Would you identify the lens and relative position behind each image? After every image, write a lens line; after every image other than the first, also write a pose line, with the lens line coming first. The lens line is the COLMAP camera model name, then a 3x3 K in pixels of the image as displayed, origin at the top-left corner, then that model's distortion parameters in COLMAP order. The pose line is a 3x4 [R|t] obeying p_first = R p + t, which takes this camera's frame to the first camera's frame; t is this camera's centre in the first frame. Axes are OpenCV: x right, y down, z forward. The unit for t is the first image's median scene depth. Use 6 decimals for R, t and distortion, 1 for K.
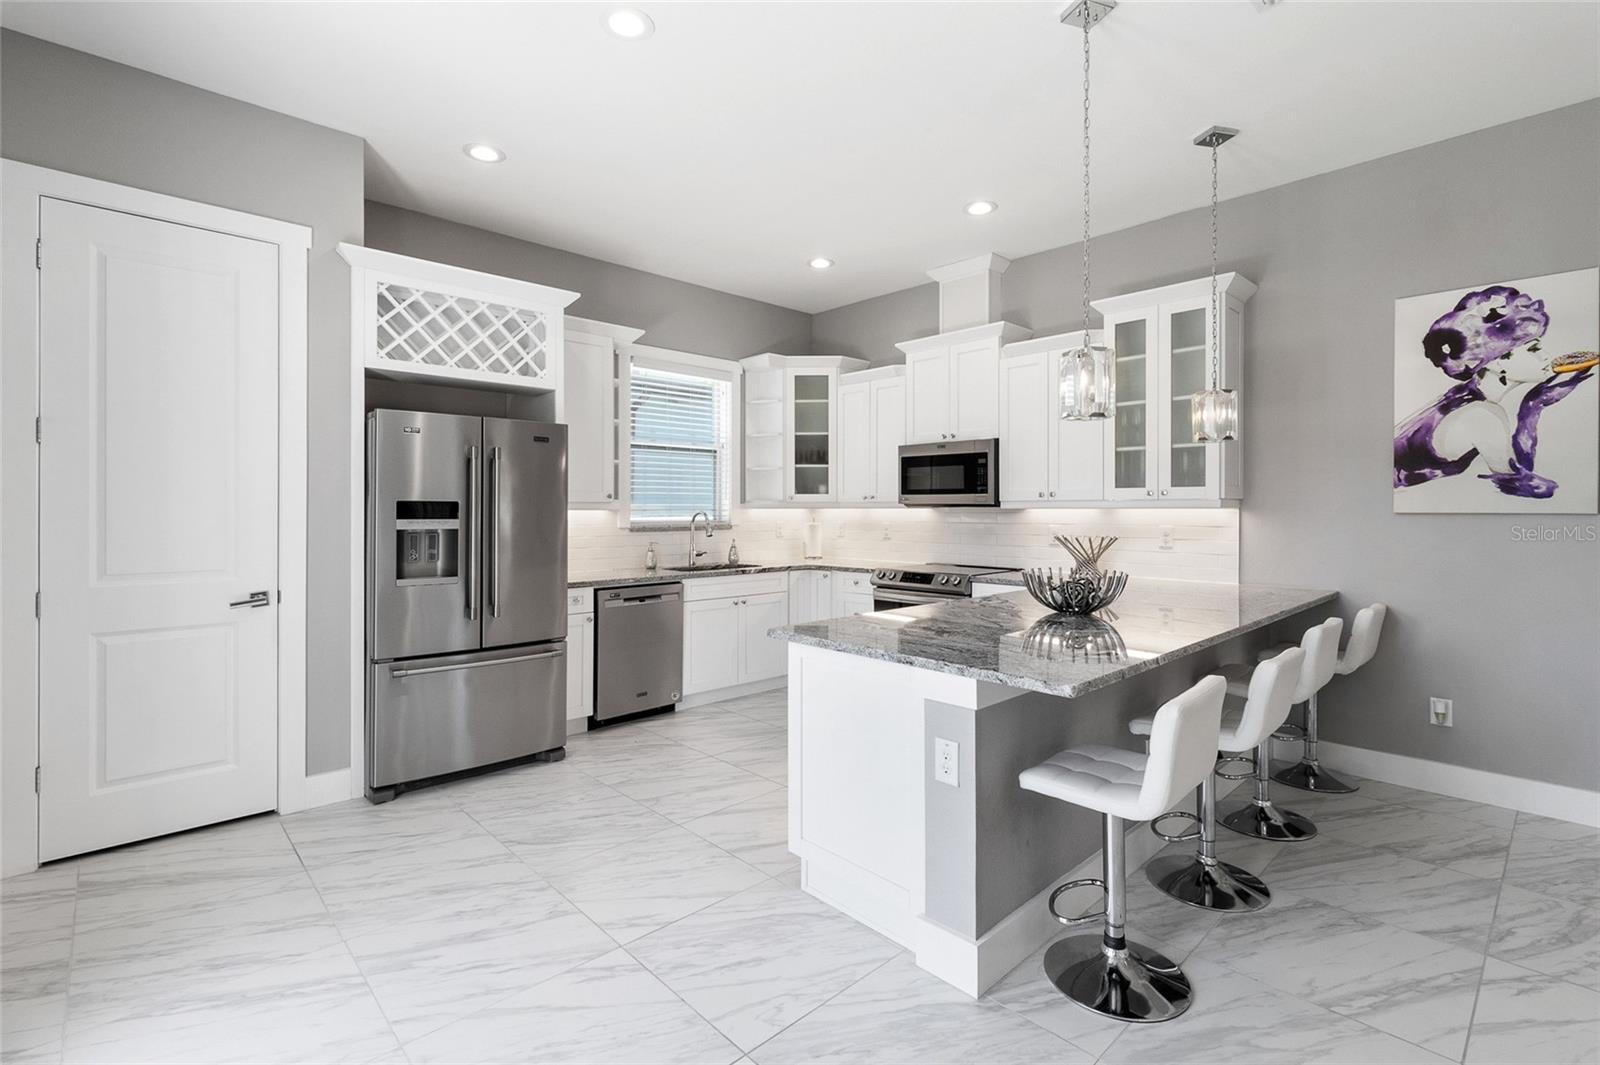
lens RADIAL K [[746.1, 0, 804.1], [0, 746.1, 512.1], [0, 0, 1]] dist [-0.000810, 0.000087]
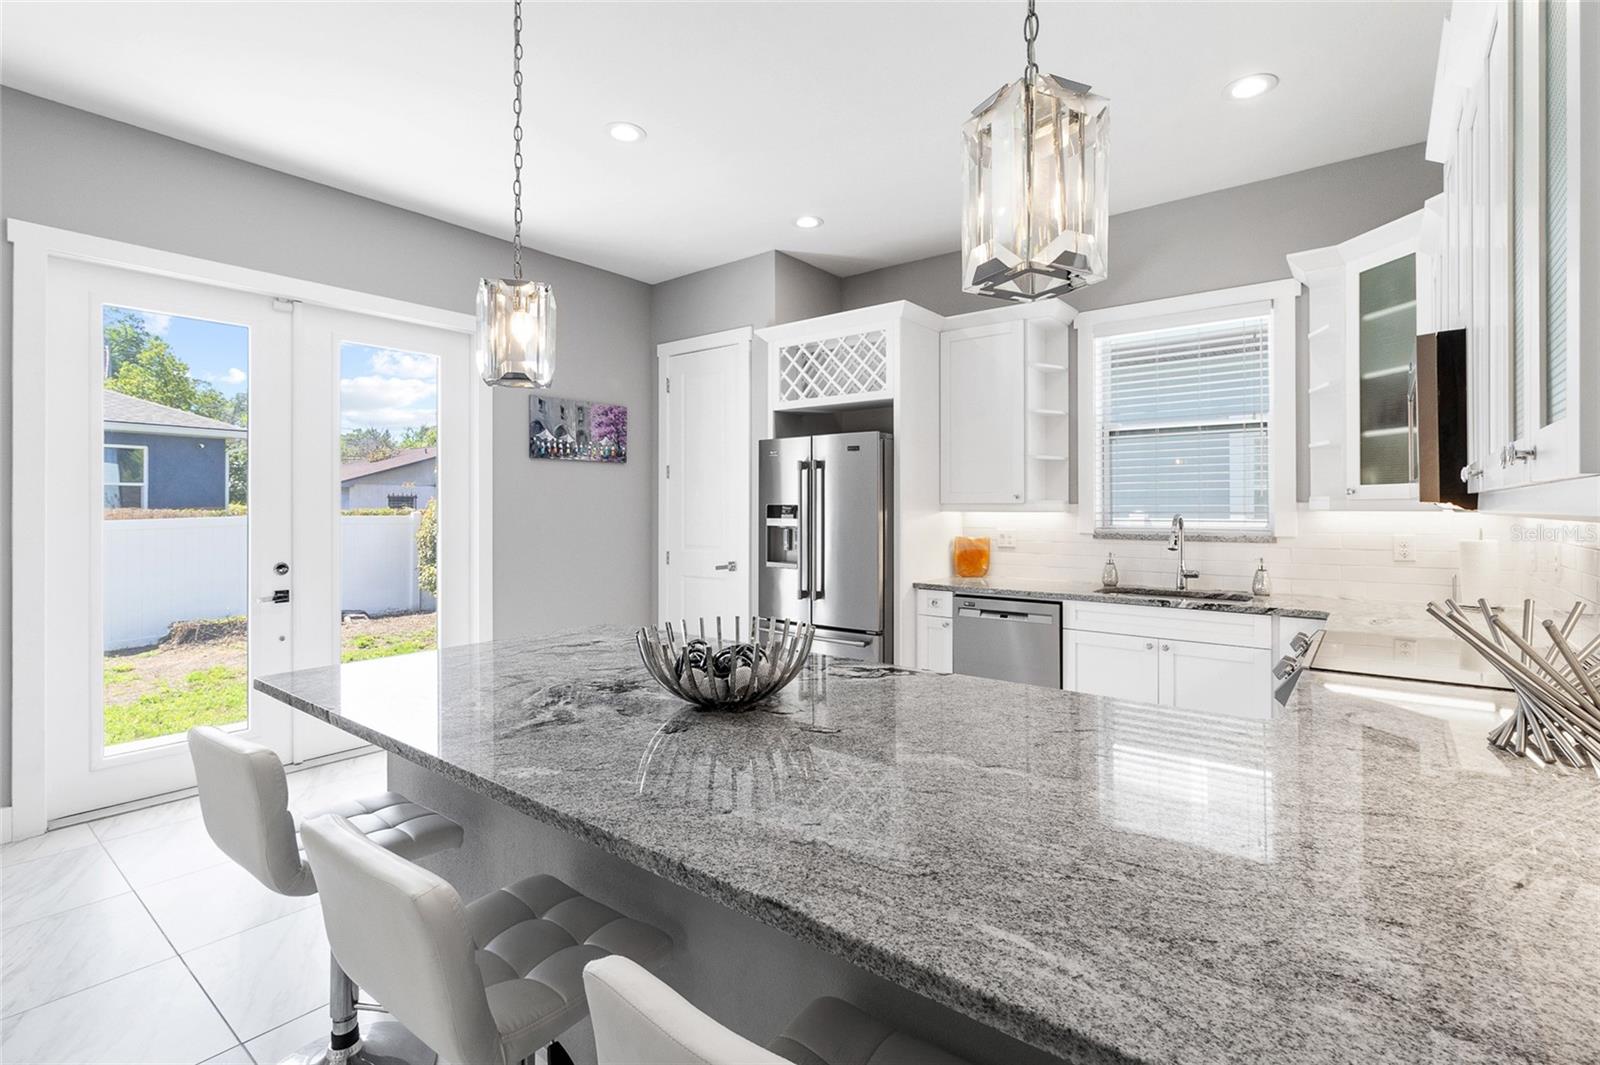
lens RADIAL K [[734.8, 0, 807.8], [0, 734.8, 499.1], [0, 0, 1]] dist [-0.001206, 0.000293]
pose [[0.145299, -0.010396, -0.989333, 0.518000], [-0.002604, 0.999937, -0.010890, -0.007167], [0.989384, 0.004158, 0.145263, 0.557522]]
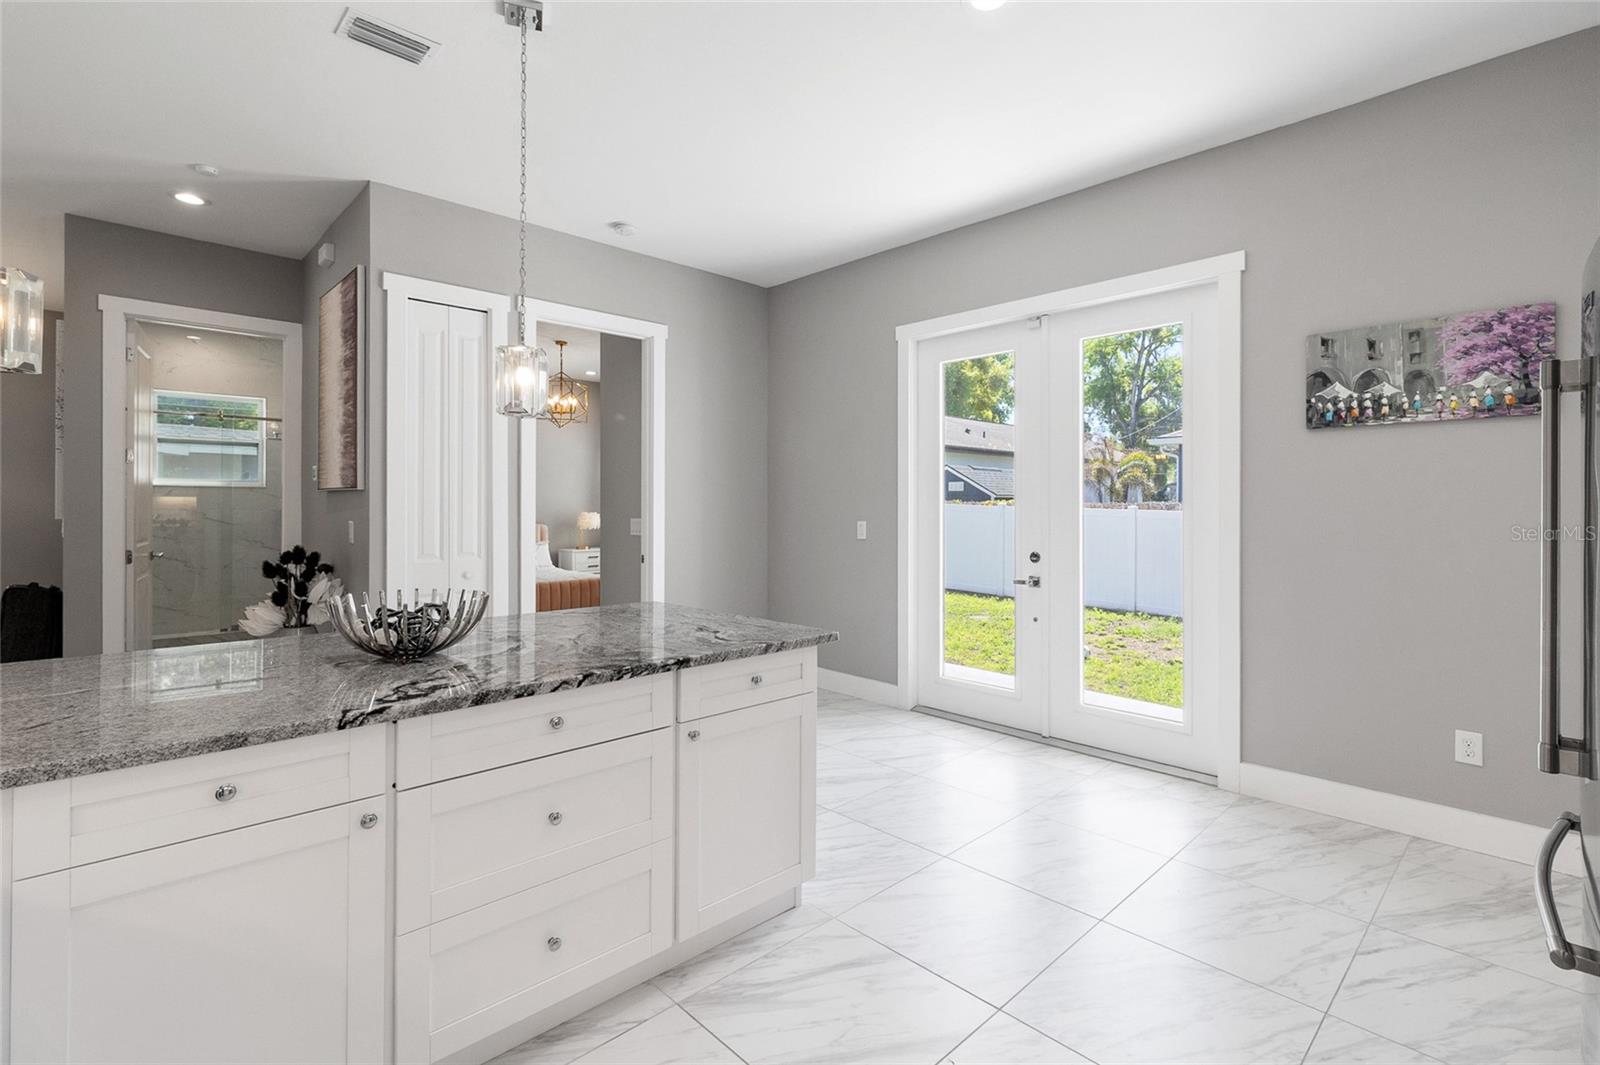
lens RADIAL K [[746.1, 0, 804.1], [0, 746.1, 512.1], [0, 0, 1]] dist [-0.000810, 0.000087]
pose [[-0.999969, -0.004907, -0.006156, 0.000197], [-0.004962, 0.999948, 0.008855, -0.001901], [0.006113, 0.008885, -0.999942, 0.964311]]
